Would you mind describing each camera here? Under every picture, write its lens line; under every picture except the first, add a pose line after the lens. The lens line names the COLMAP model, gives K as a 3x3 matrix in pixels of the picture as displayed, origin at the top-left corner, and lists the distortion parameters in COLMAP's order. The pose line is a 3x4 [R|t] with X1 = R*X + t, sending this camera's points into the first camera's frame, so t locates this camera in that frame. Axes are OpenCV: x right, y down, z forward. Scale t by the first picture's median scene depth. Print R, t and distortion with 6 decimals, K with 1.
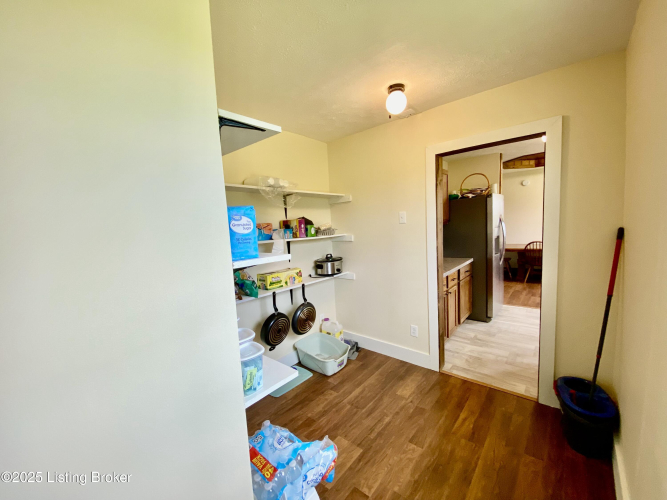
lens RADIAL K [[269.5, 0, 333.5], [0, 269.5, 250.0], [0, 0, 1]] dist [-0.000643, -0.000107]
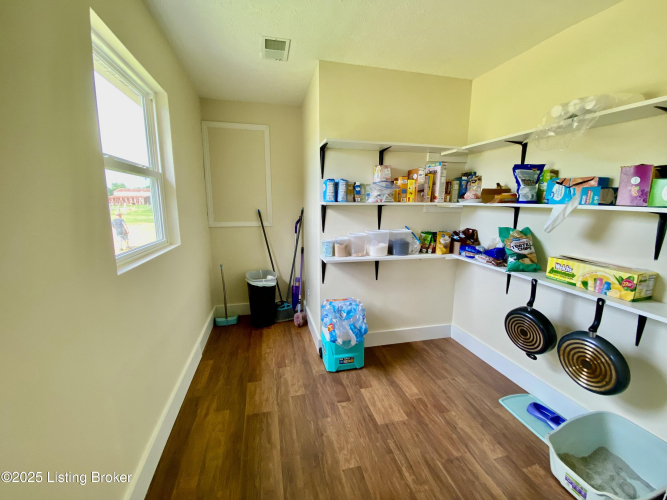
lens RADIAL K [[264.5, 0, 333.5], [0, 264.5, 250.0], [0, 0, 1]] dist [0.000943, 0.000020]
pose [[-0.565089, 0.195052, -0.801641, 0.650434], [-0.057861, 0.959889, 0.274344, -0.081830], [0.822998, 0.201413, -0.531137, 0.967379]]
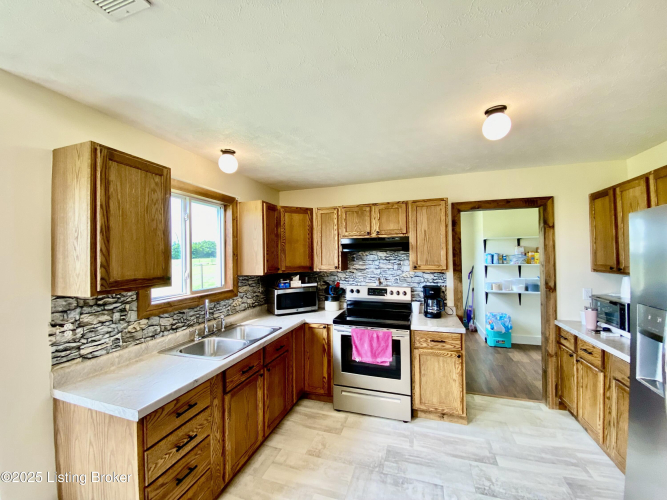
lens RADIAL K [[264.5, 0, 333.5], [0, 264.5, 250.0], [0, 0, 1]] dist [0.000943, 0.000020]
pose [[-0.921044, 0.065394, -0.383928, 1.760634], [0.028234, 0.994420, 0.101644, -0.338102], [0.388433, 0.082779, -0.917751, 1.827214]]
